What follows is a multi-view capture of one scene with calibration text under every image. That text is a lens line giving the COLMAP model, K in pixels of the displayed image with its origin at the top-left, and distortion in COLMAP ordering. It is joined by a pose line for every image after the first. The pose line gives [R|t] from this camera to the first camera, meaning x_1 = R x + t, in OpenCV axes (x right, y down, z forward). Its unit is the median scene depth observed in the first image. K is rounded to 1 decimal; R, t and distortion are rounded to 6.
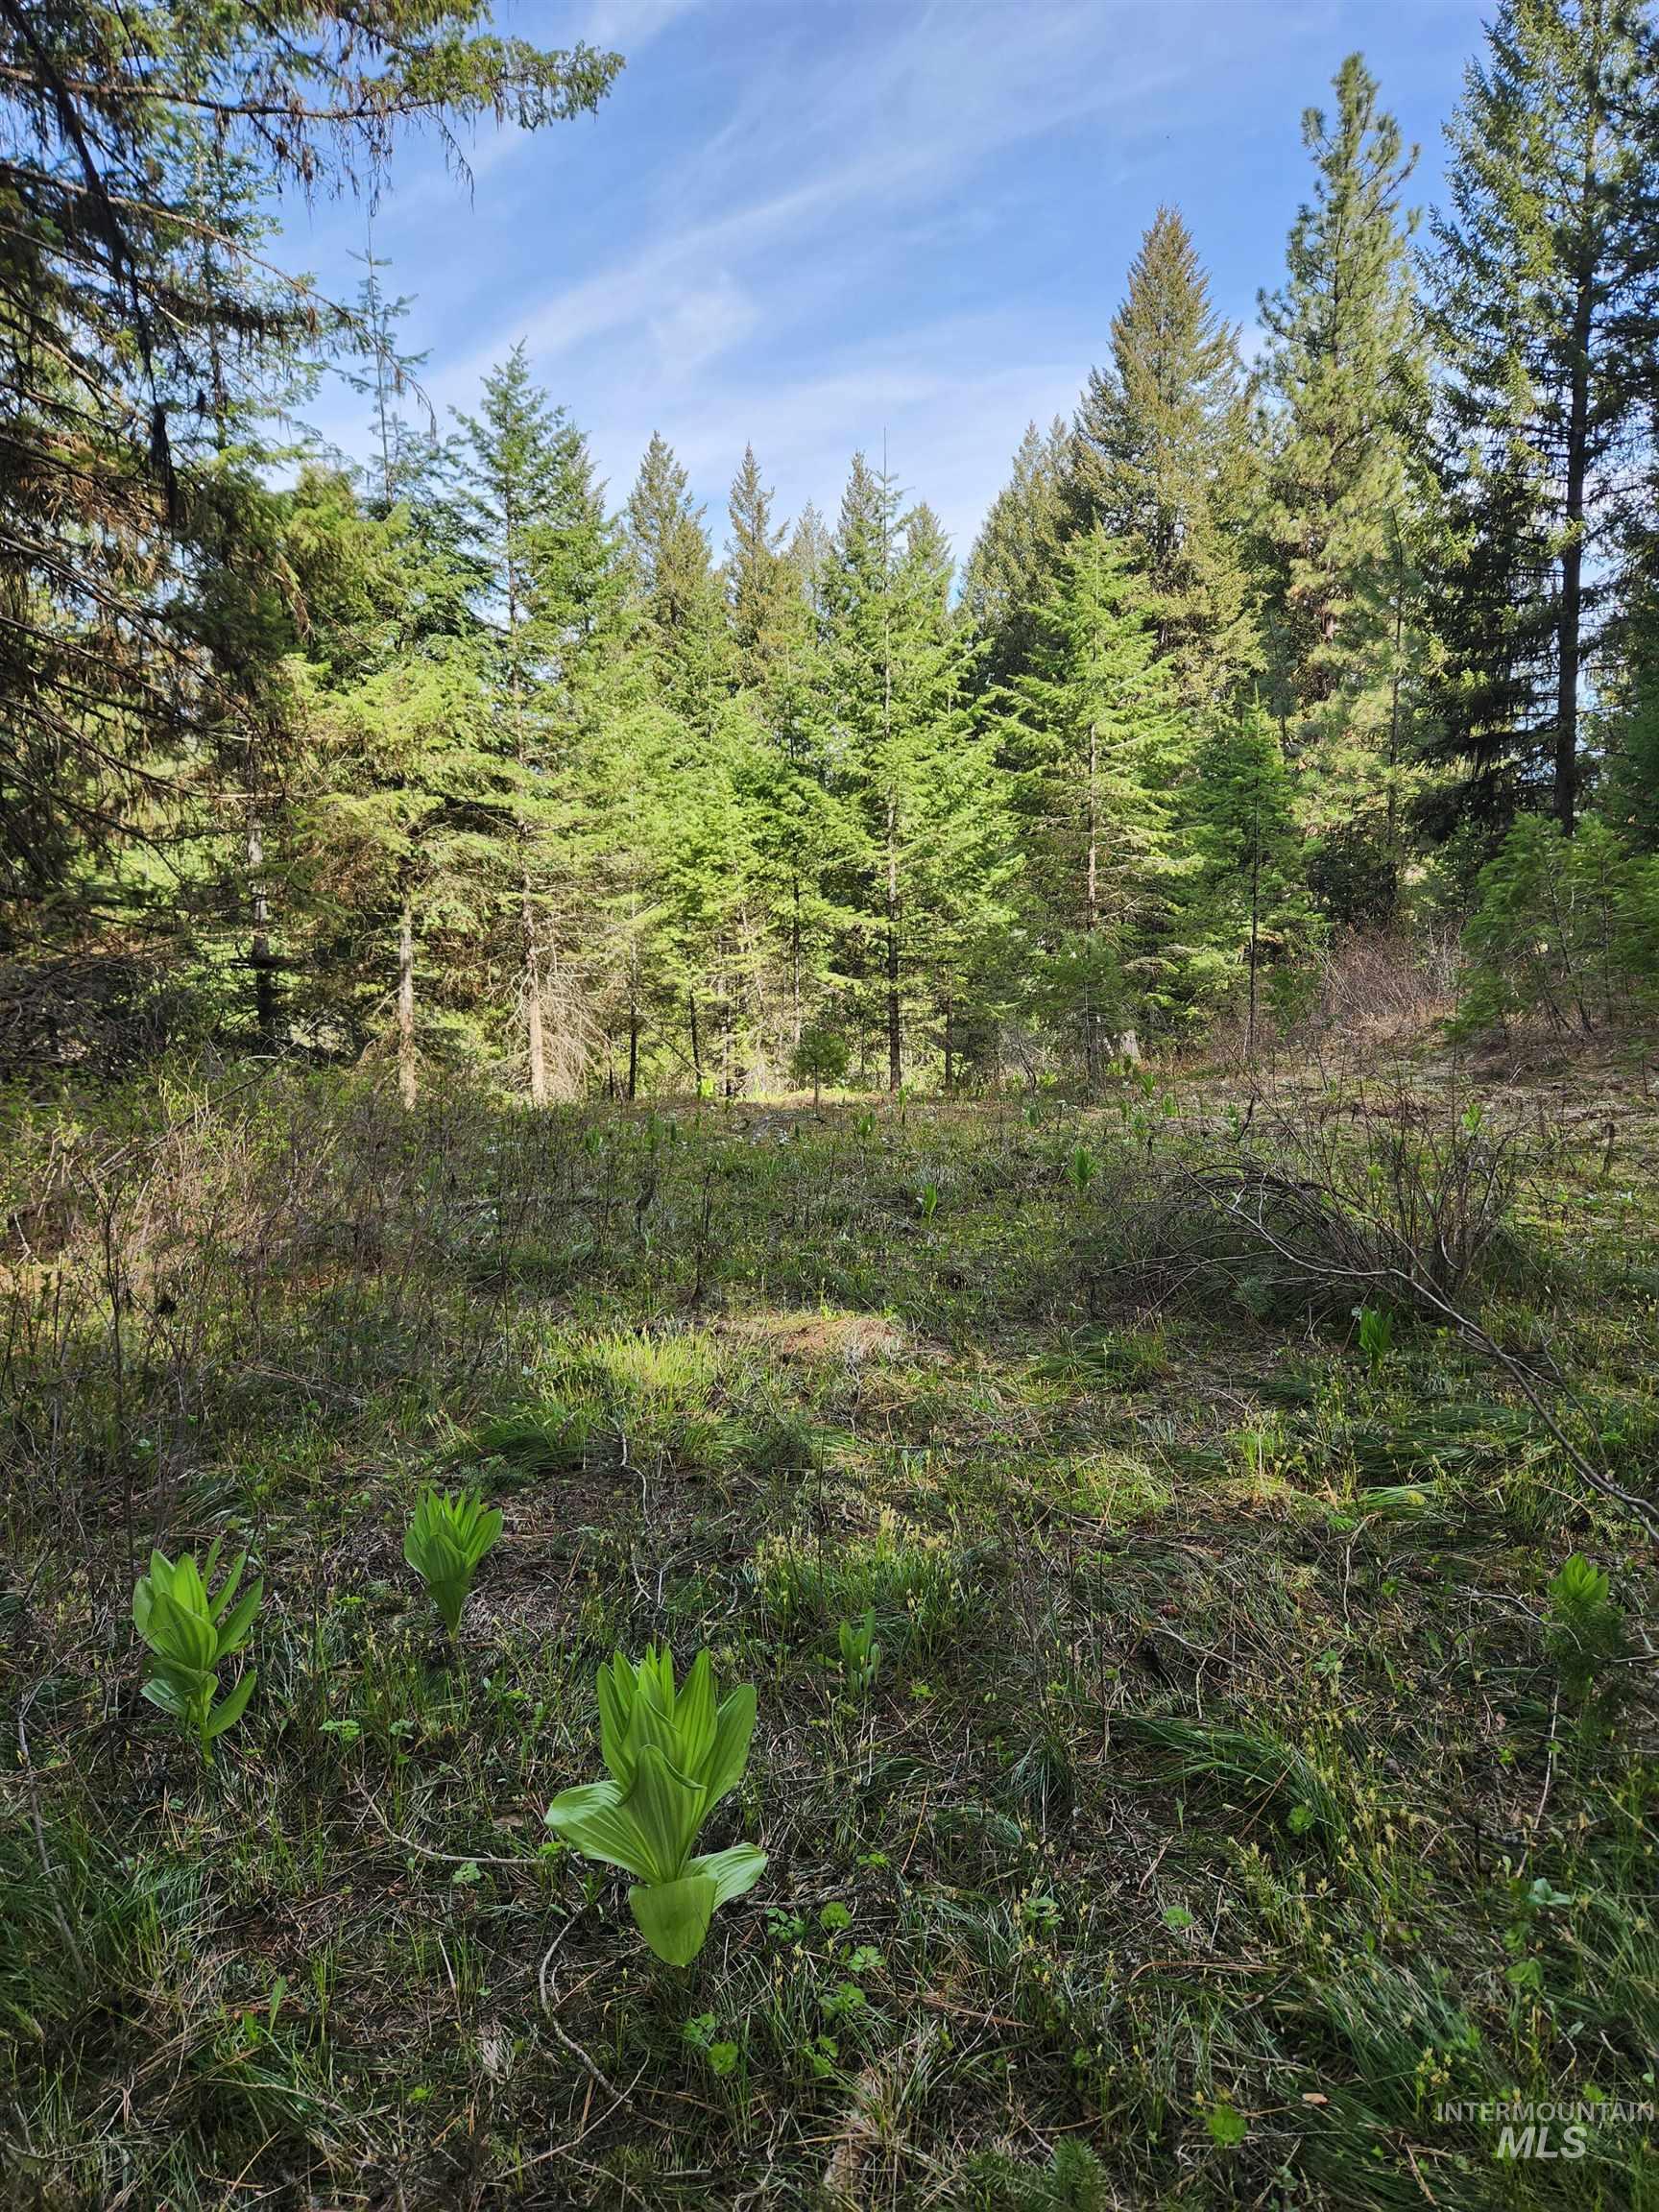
lens RADIAL K [[1454.0, 0, 847.3], [0, 1454.0, 1112.7], [0, 0, 1]] dist [0.070778, -0.060058]
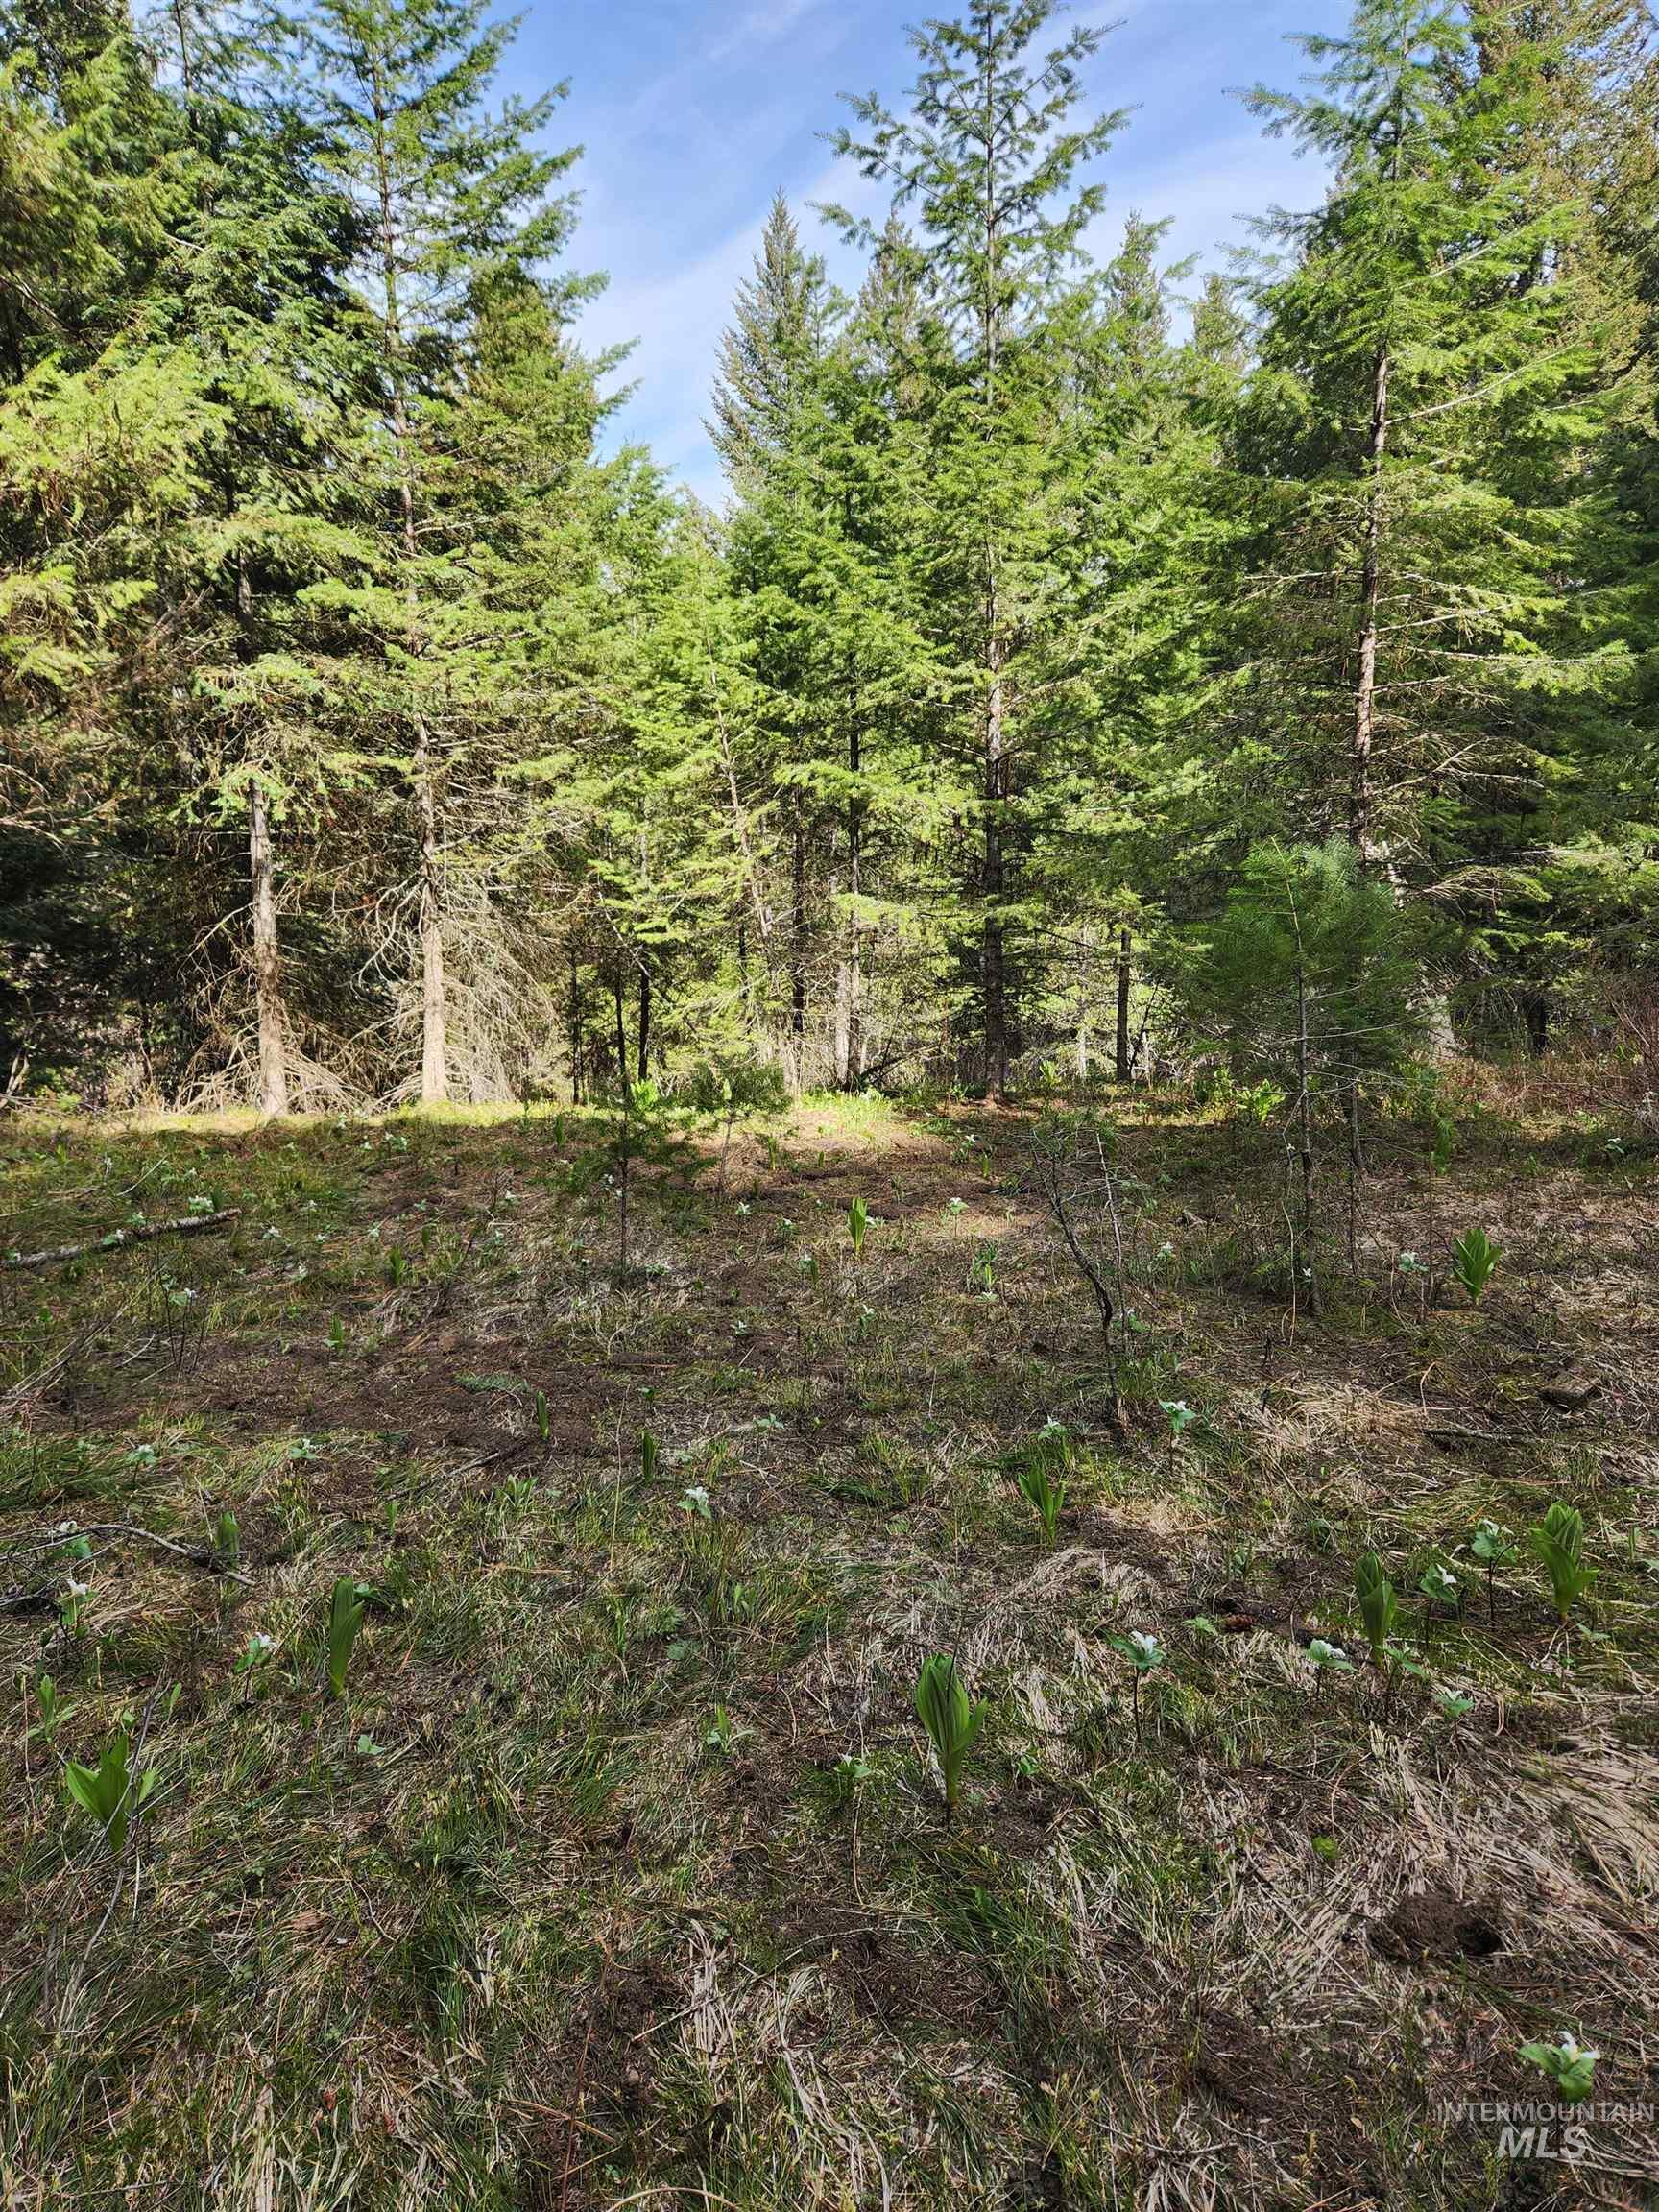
lens RADIAL K [[1454.0, 0, 819.7], [0, 1454.0, 1091.9], [0, 0, 1]] dist [0.070778, -0.060058]
pose [[0.978102, 0.033154, -0.205468, 0.087670], [-0.016996, 0.996657, 0.079913, -0.064418], [0.207430, -0.074671, 0.975396, 0.444030]]
